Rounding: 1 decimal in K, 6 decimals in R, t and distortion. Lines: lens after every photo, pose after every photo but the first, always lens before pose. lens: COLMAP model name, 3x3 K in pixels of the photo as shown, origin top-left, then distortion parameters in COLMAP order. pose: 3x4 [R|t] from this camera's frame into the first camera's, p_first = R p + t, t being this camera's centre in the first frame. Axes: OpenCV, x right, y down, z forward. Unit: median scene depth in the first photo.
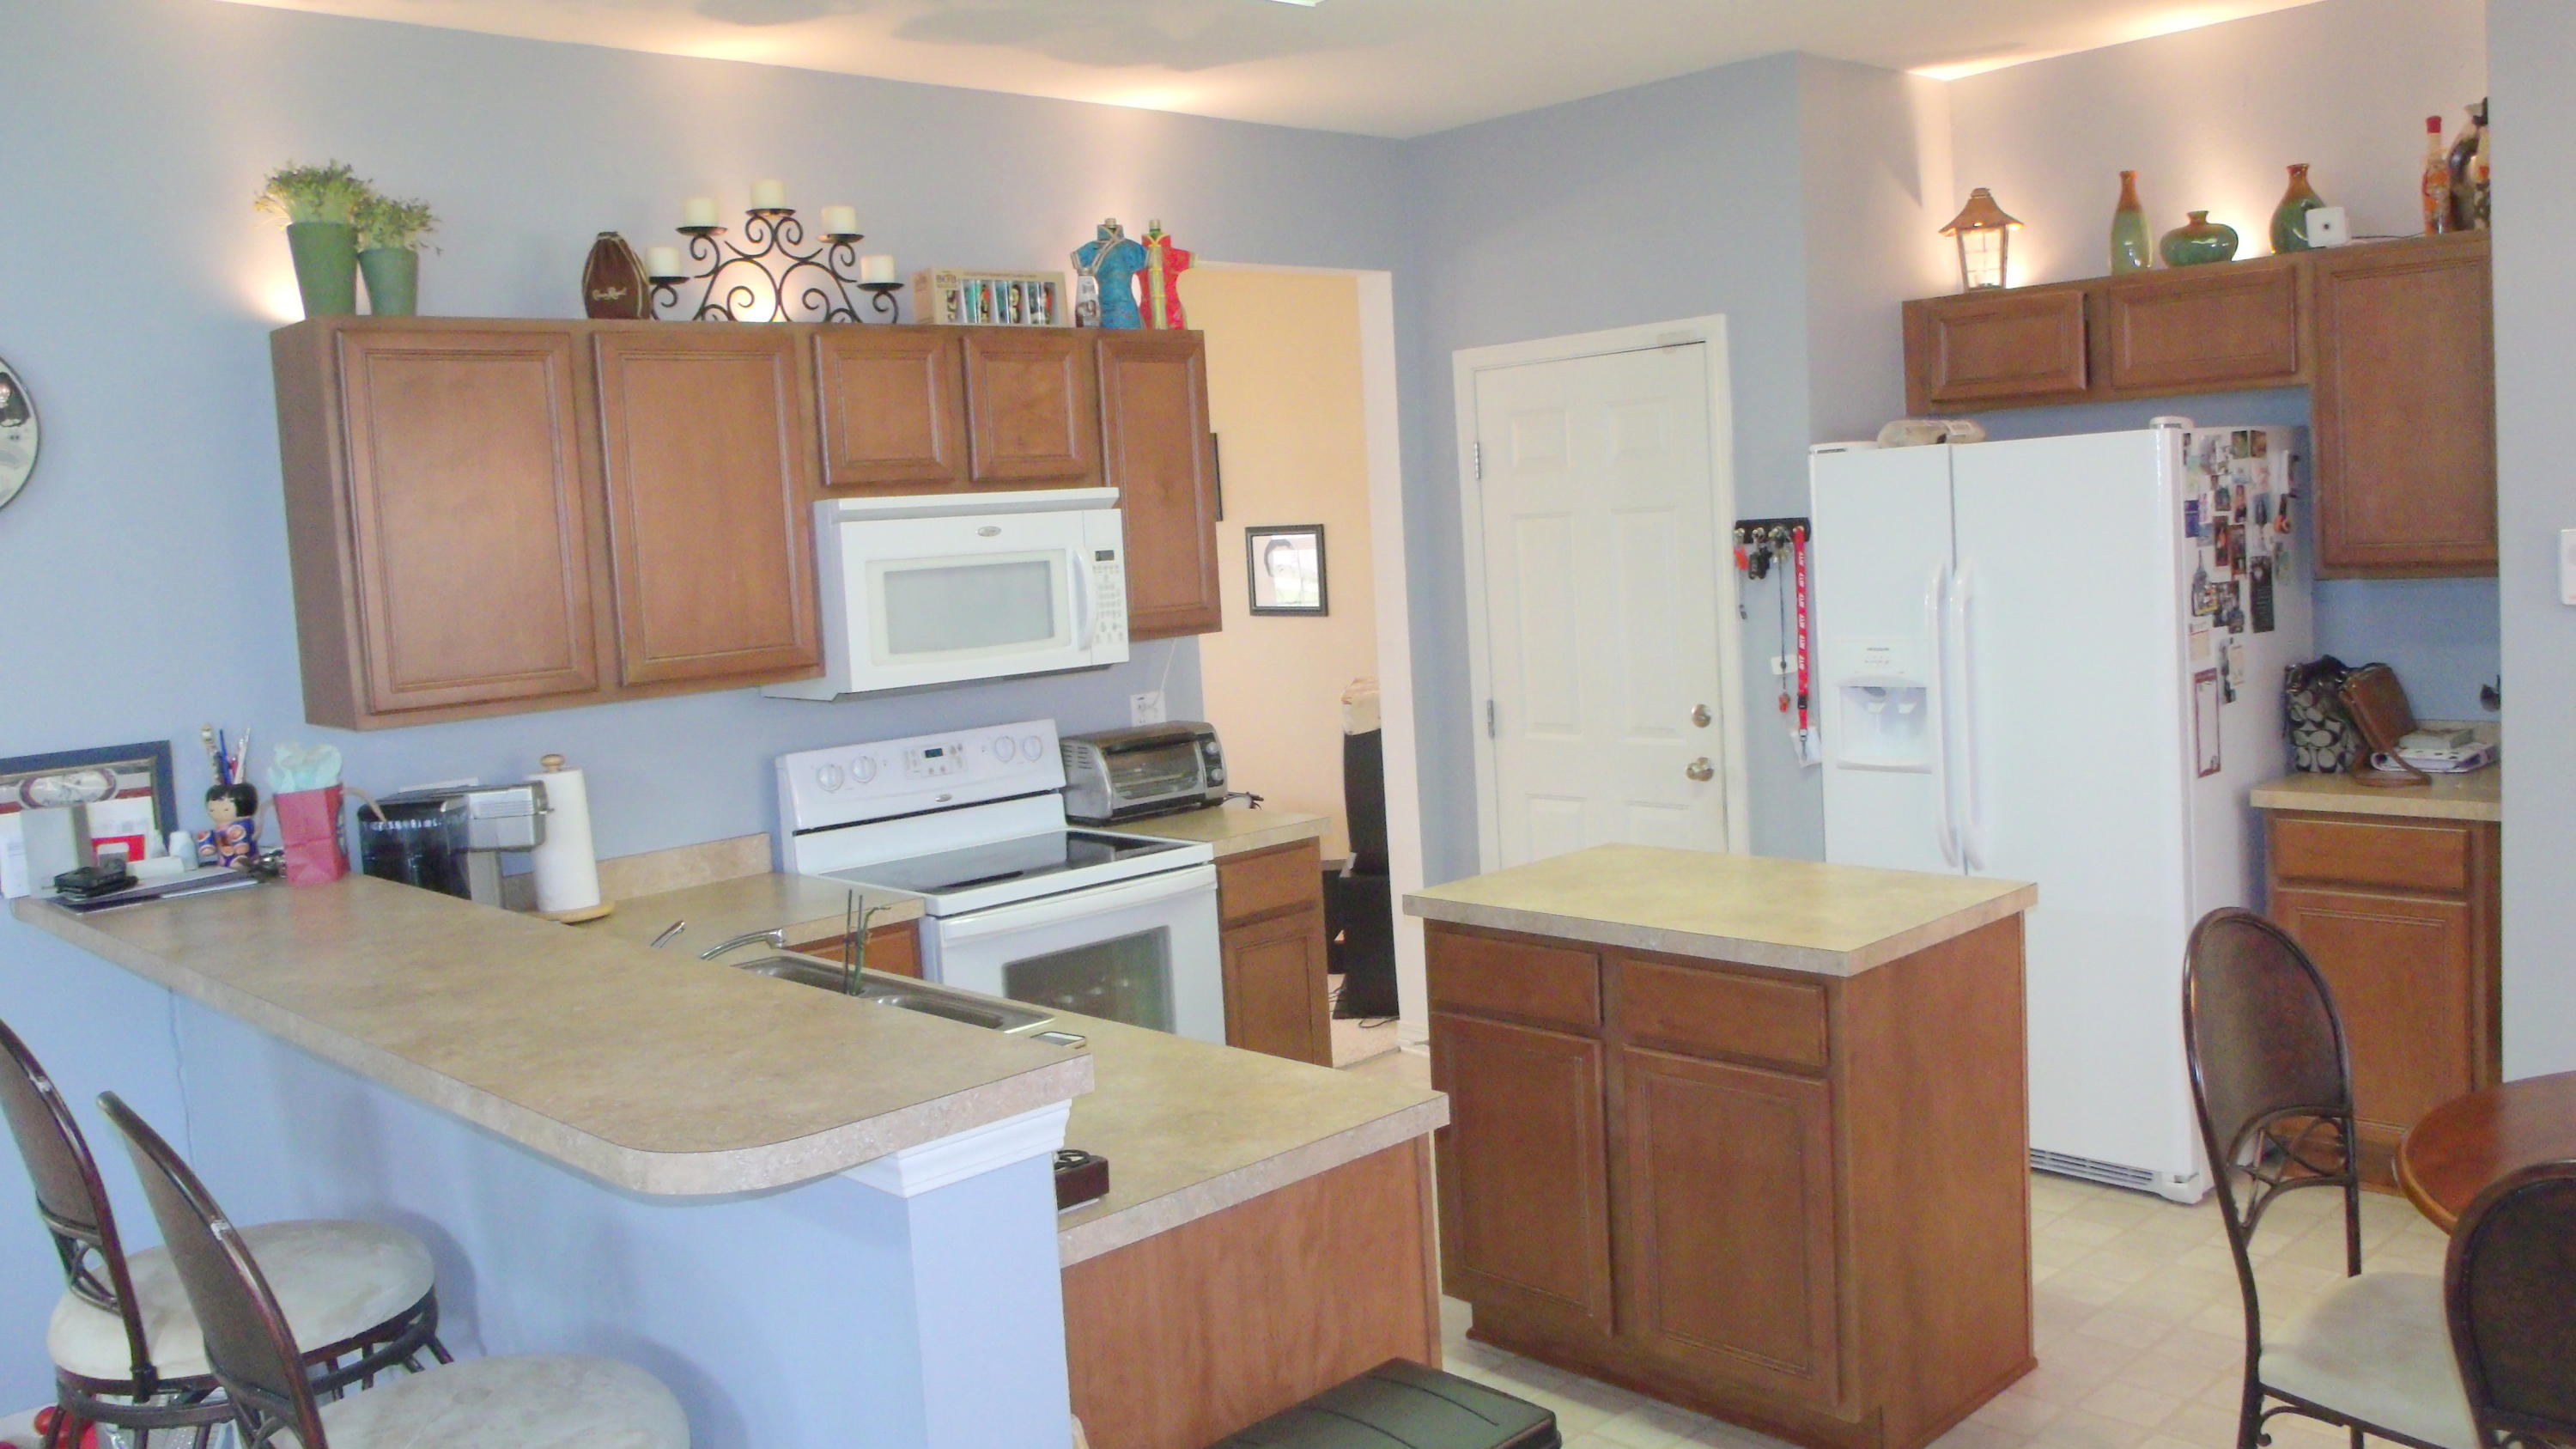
lens RADIAL K [[2034.5, 0, 1286.1], [0, 2034.5, 703.1], [0, 0, 1]] dist [-0.055267, 0.025039]
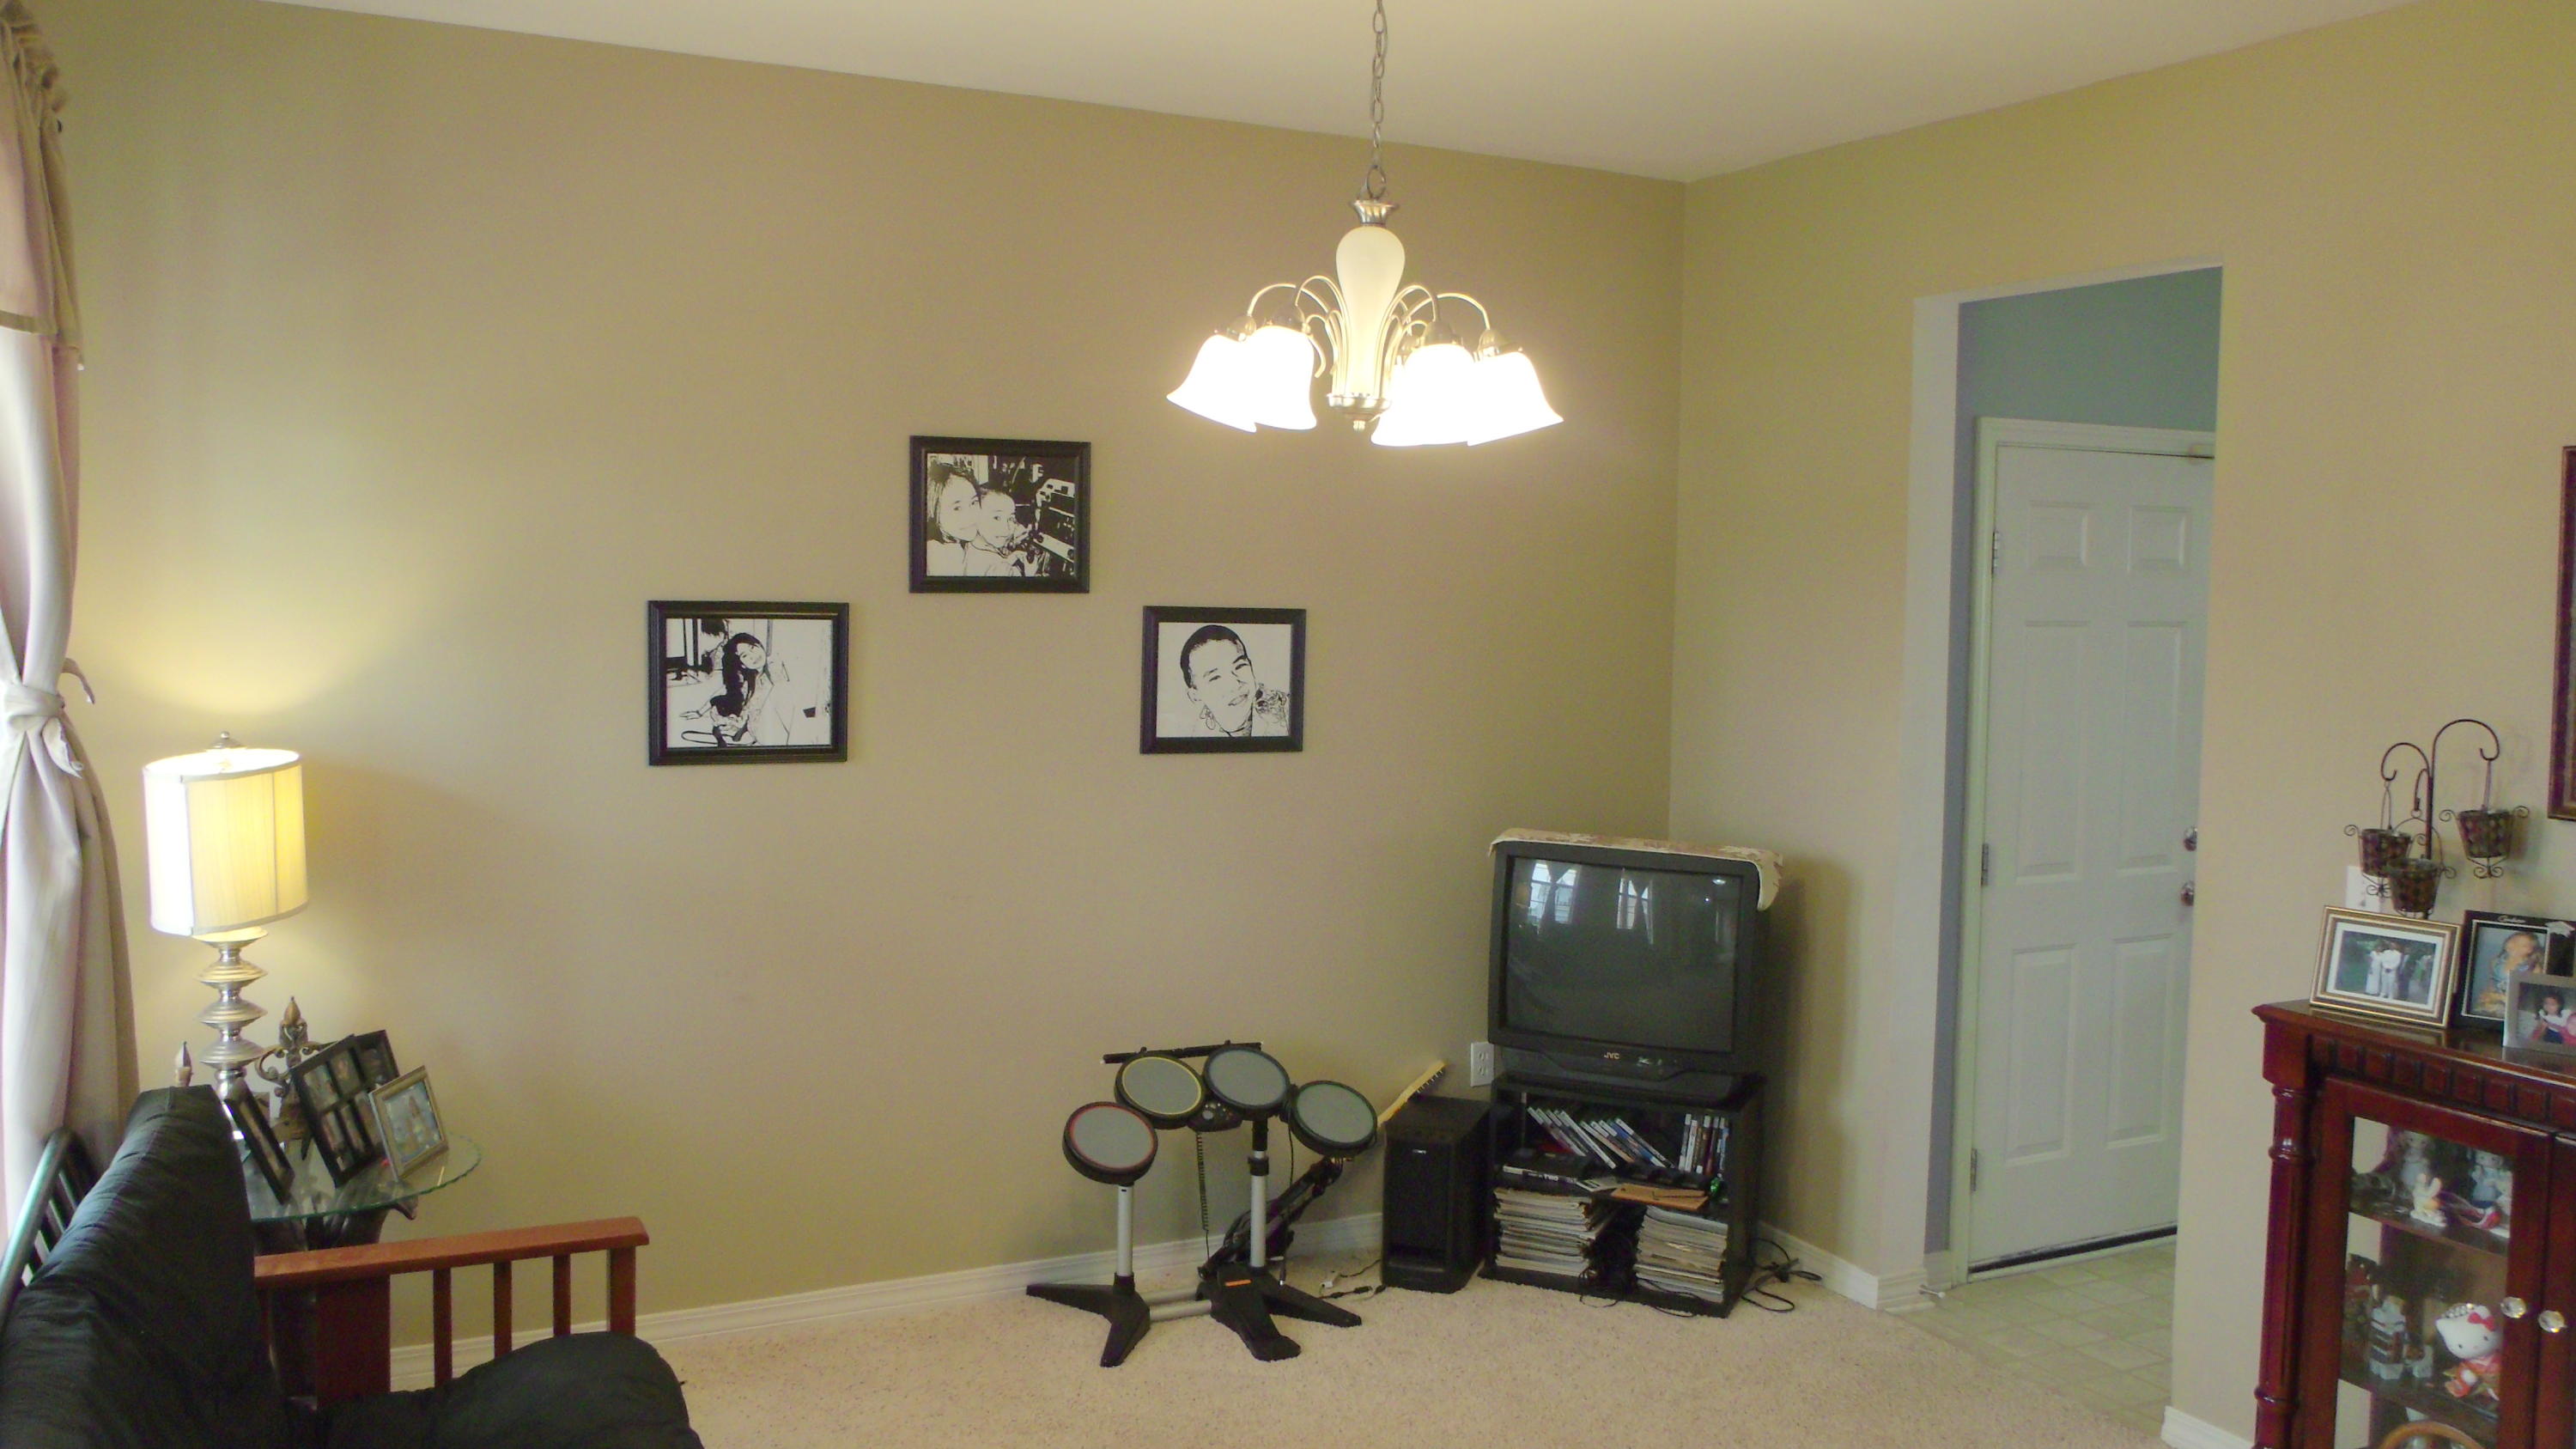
lens RADIAL K [[2034.5, 0, 1293.3], [0, 2034.5, 699.3], [0, 0, 1]] dist [-0.055267, 0.025039]
pose [[0.280439, 0.006401, 0.959850, -0.977149], [0.053318, 0.998330, -0.022236, -0.072068], [-0.958390, 0.057413, 0.279630, 1.320927]]
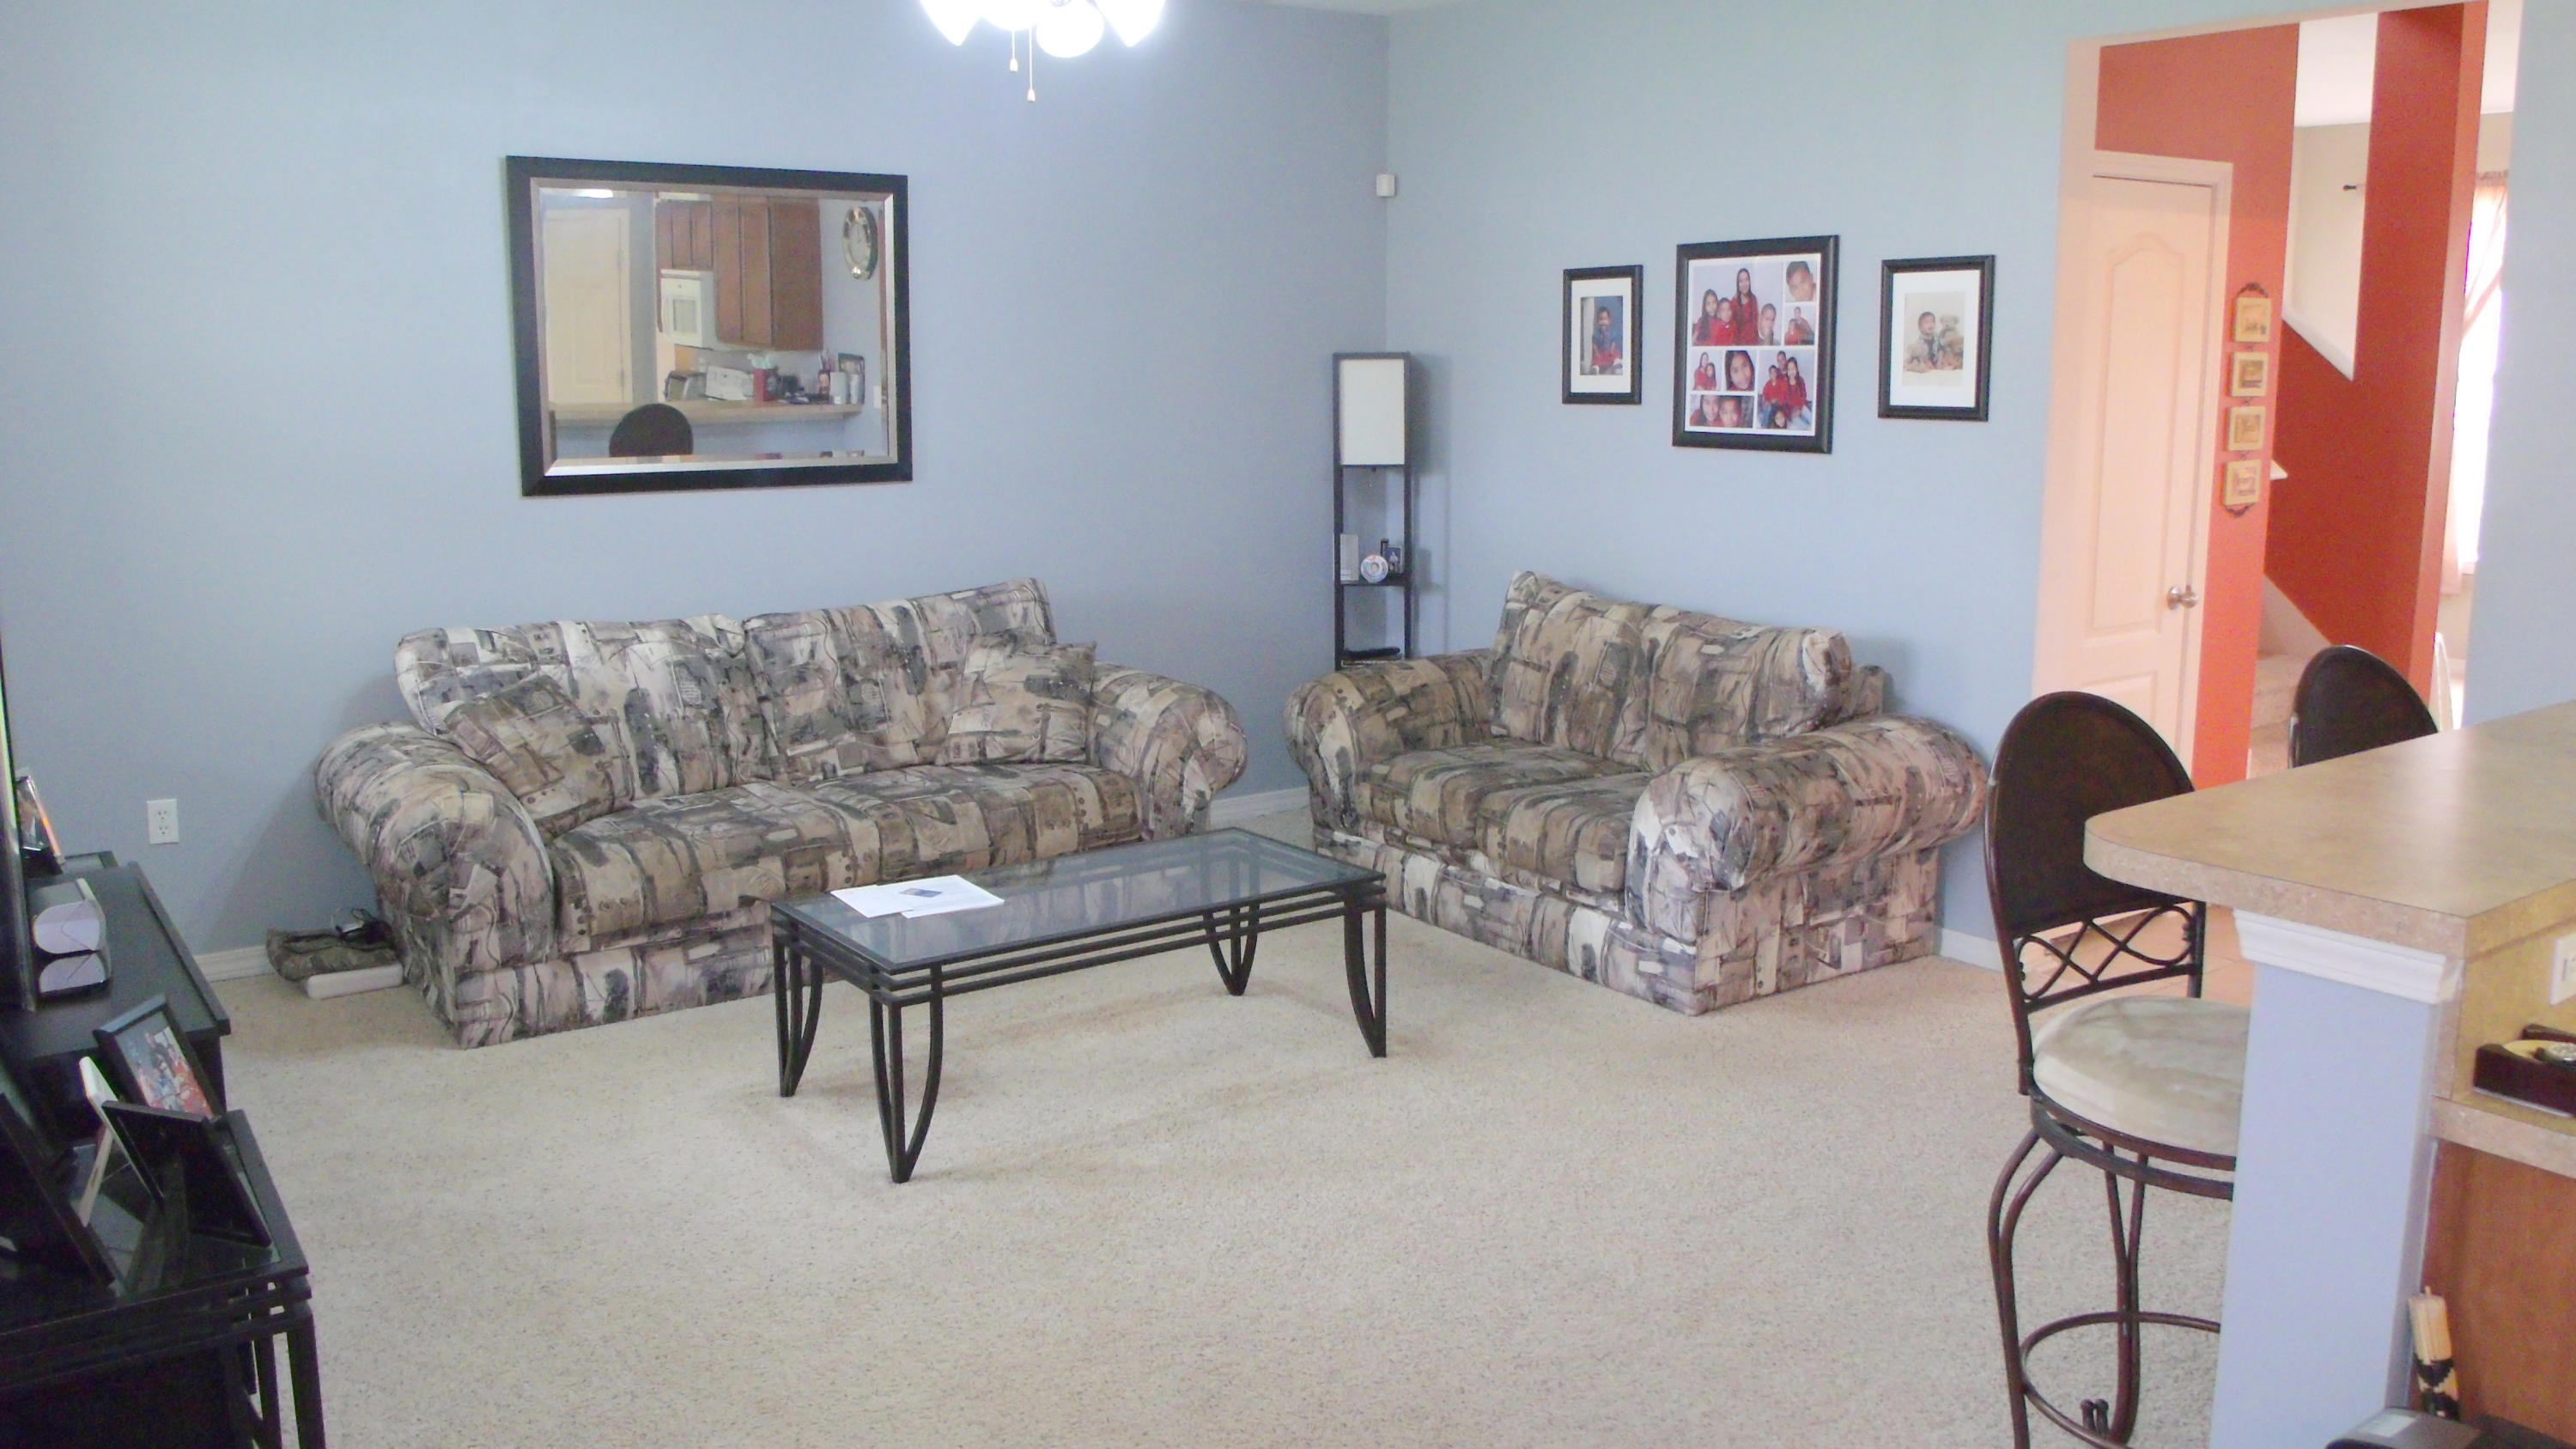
lens RADIAL K [[2034.5, 0, 1308.1], [0, 2034.5, 705.6], [0, 0, 1]] dist [-0.055267, 0.025039]
pose [[-0.132372, 0.230309, -0.964072, 0.362353], [-0.073129, 0.967711, 0.241219, -0.044786], [0.988499, 0.102433, -0.111256, 0.254856]]
